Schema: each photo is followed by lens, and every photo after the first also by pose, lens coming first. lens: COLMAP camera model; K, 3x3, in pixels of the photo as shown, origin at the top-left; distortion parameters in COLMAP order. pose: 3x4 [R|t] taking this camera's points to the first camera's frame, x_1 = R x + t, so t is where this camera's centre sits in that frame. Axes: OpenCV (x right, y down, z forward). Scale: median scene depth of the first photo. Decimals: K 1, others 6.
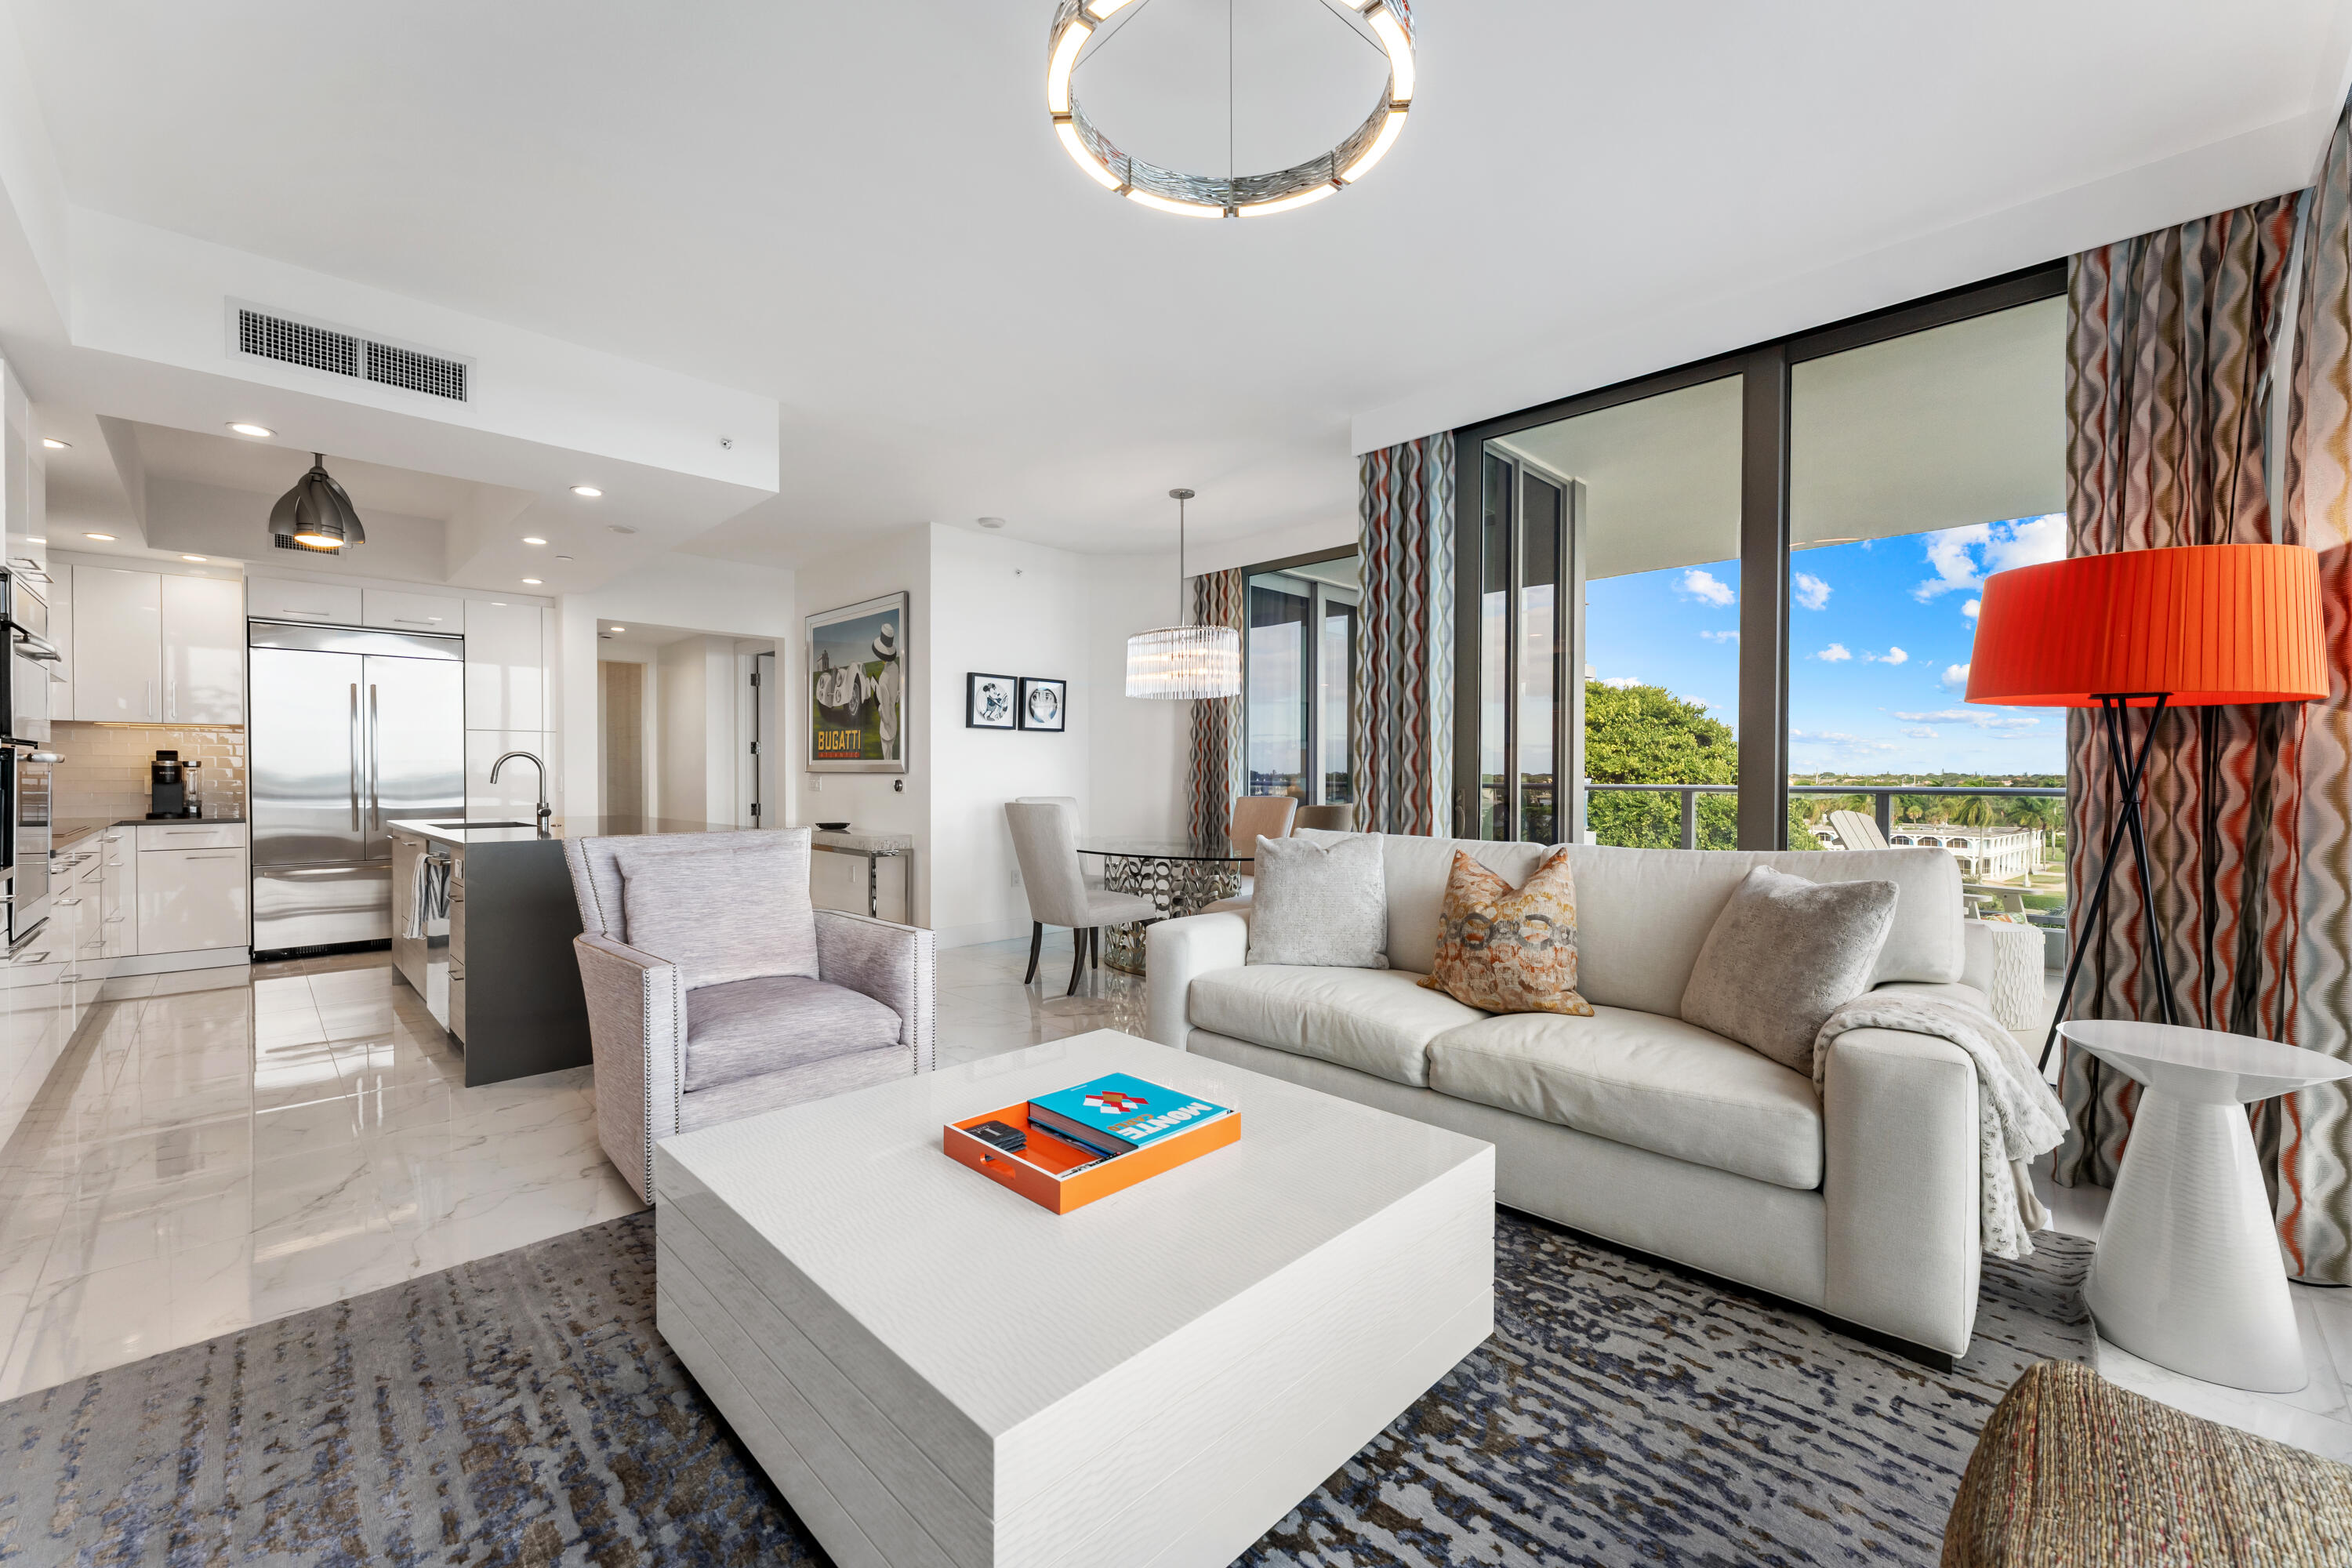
lens RADIAL K [[938.8, 0, 1174.9], [0, 938.8, 781.5], [0, 0, 1]] dist [0.000125, -0.001028]
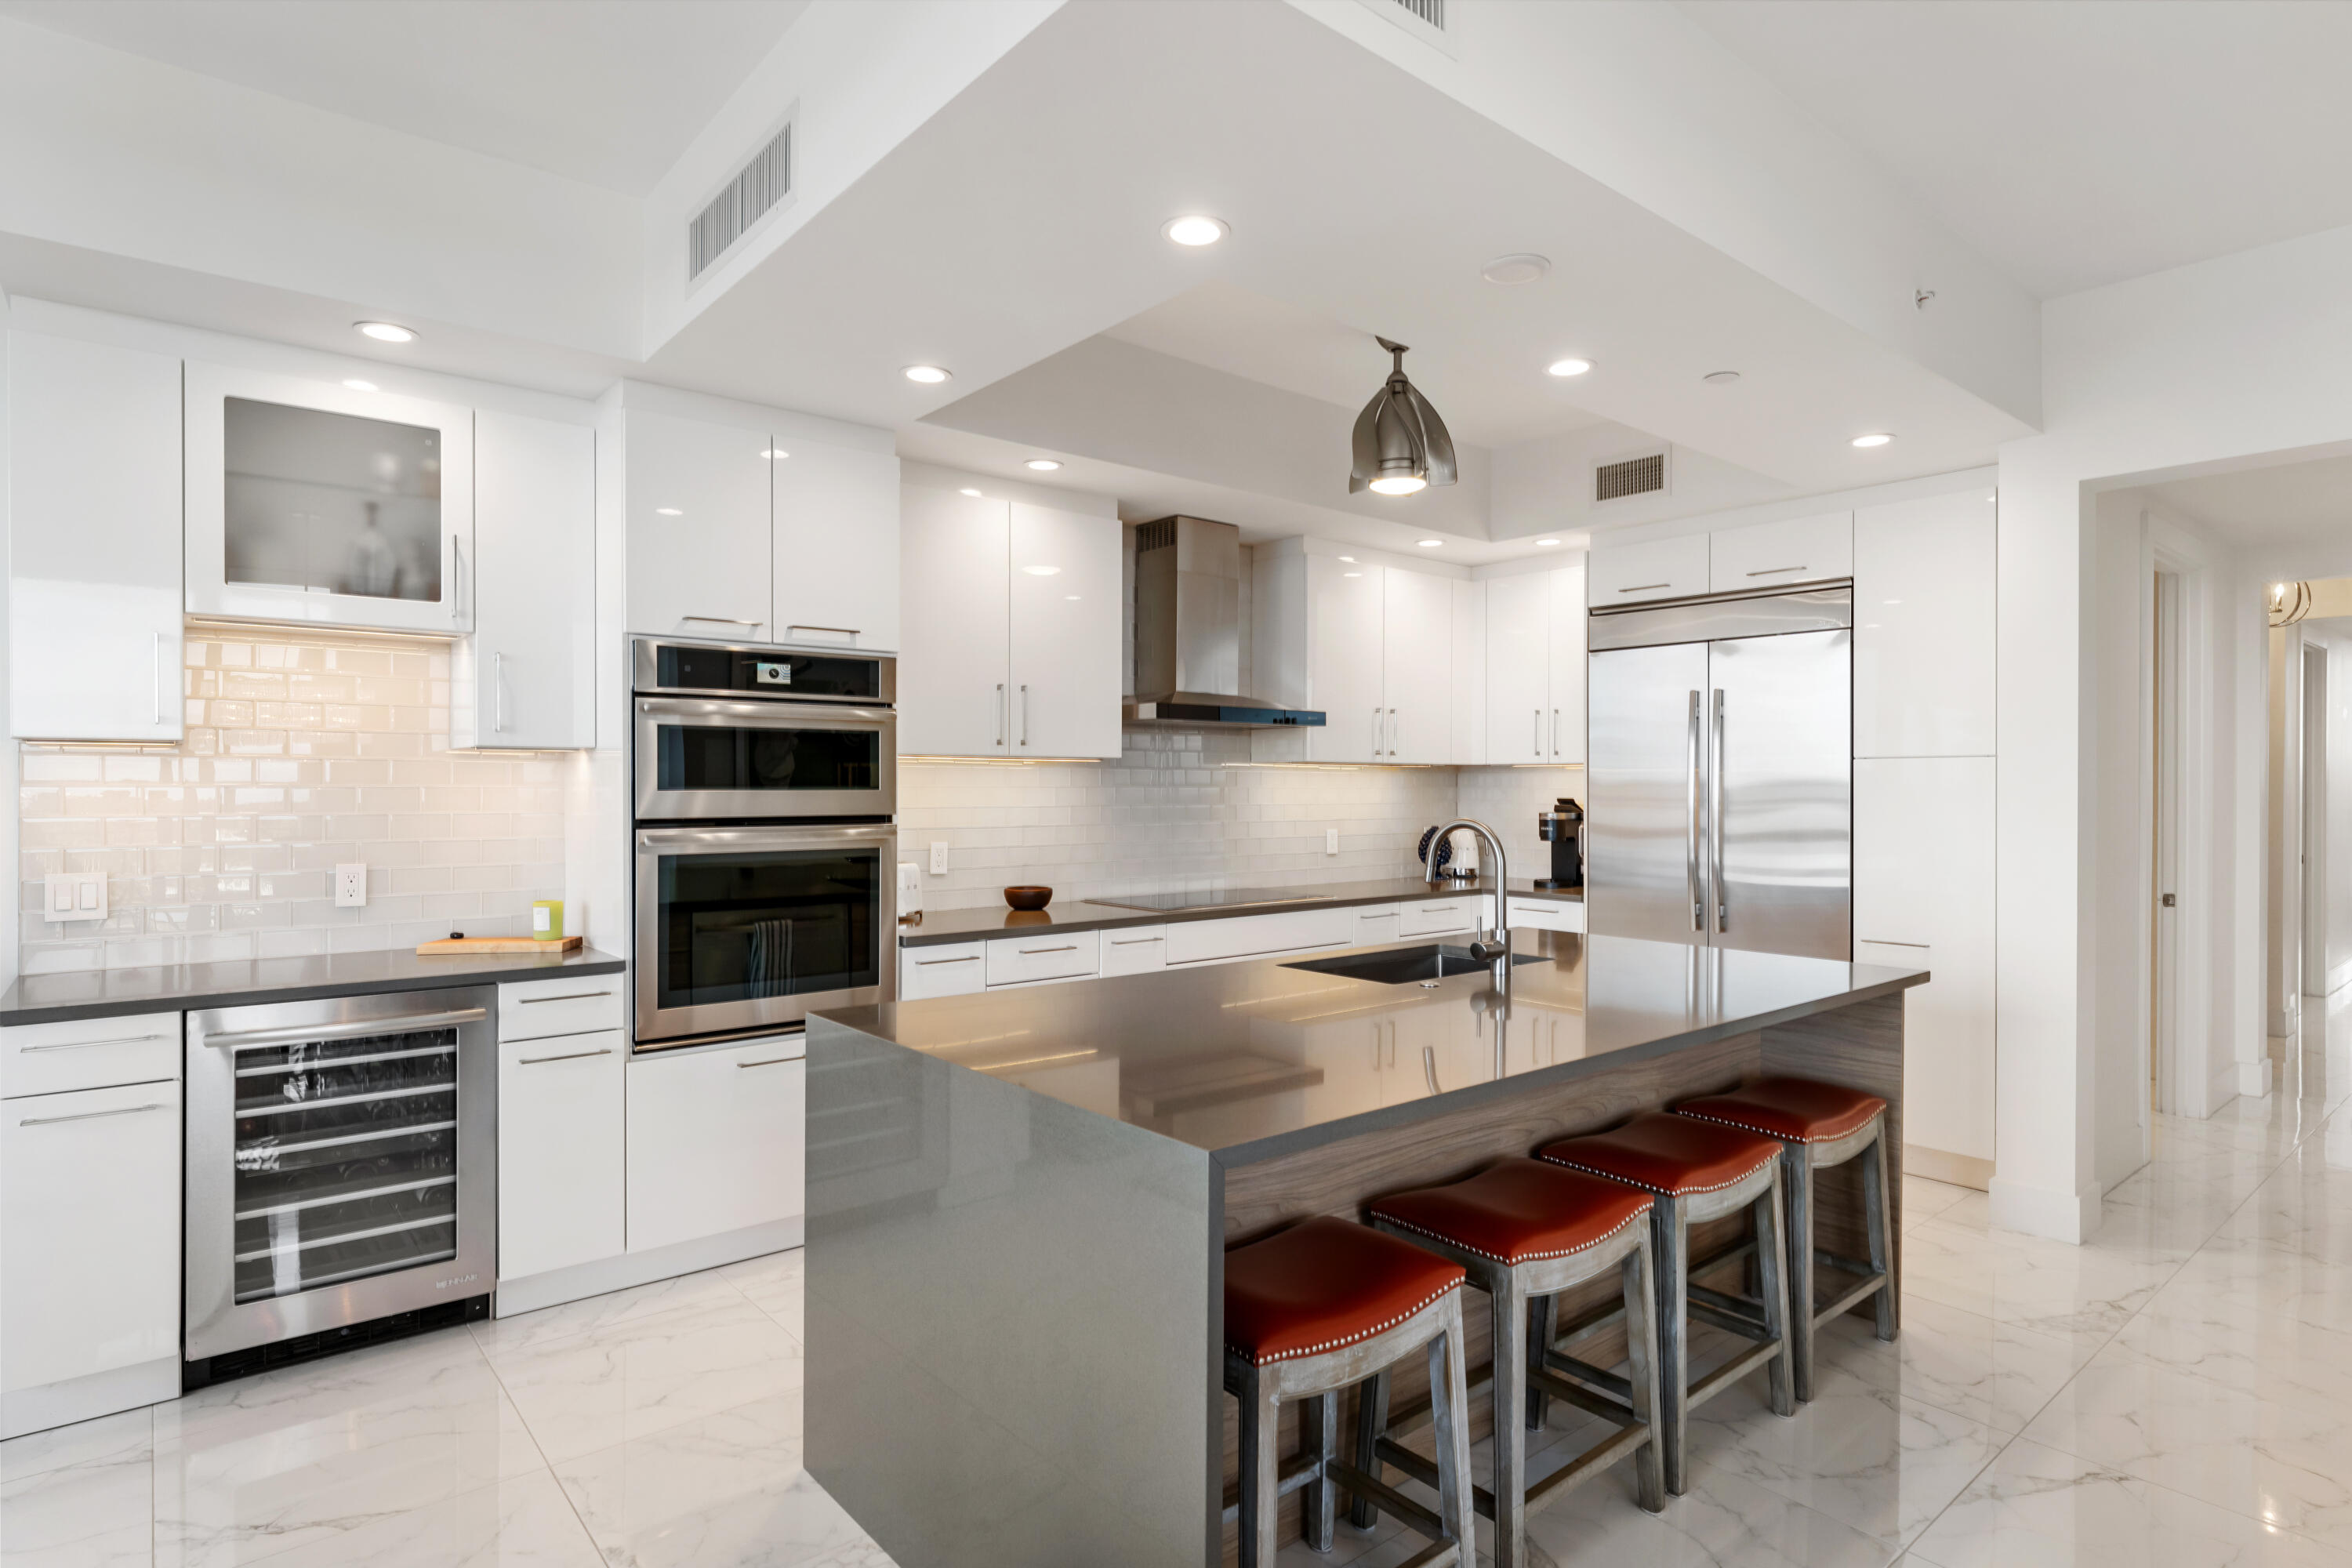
lens RADIAL K [[1233.3, 0, 1171.6], [0, 1233.3, 790.3], [0, 0, 1]] dist [0.006134, -0.000789]
pose [[-0.089161, 0.002673, -0.996014, -0.043673], [-0.011292, 0.999929, 0.003694, -0.039144], [0.995953, 0.011577, -0.089125, 0.752173]]
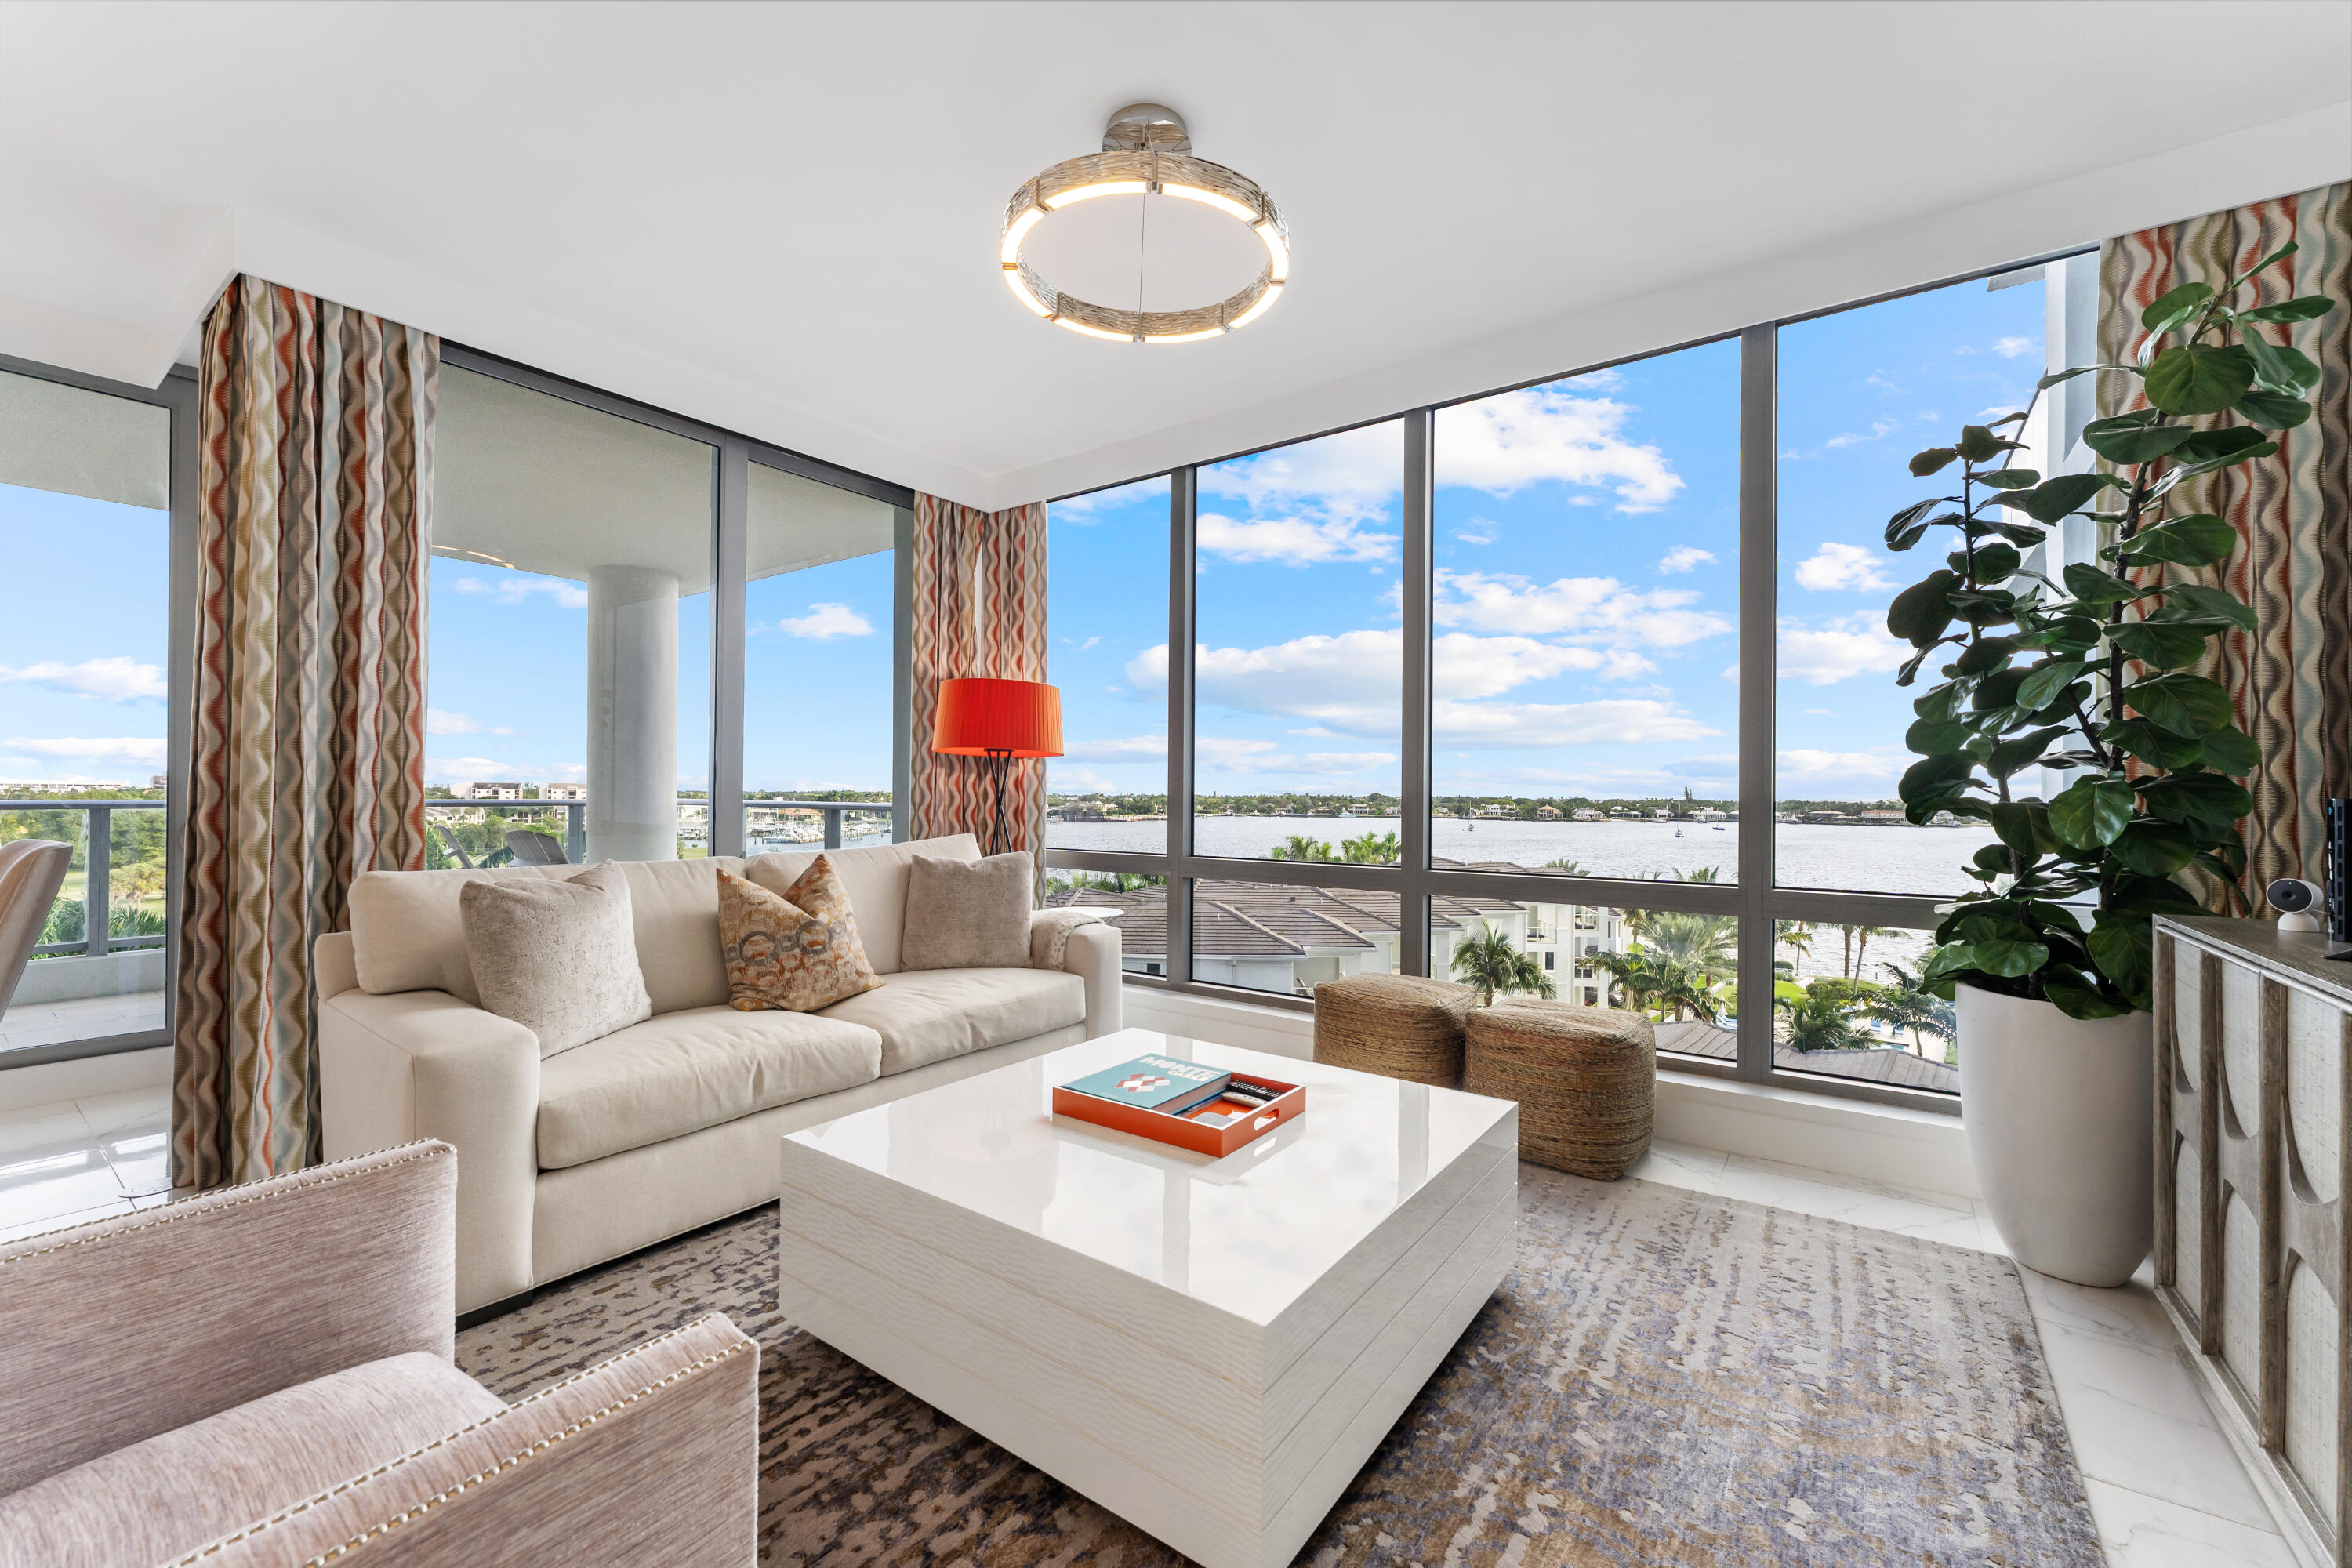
lens RADIAL K [[938.8, 0, 1178.2], [0, 938.8, 790.7], [0, 0, 1]] dist [0.000125, -0.001028]
pose [[-0.155340, 0.000031, 0.987861, -0.384490], [0.001794, 0.999998, 0.000251, -0.002838], [-0.987859, 0.001811, -0.155340, 0.367602]]
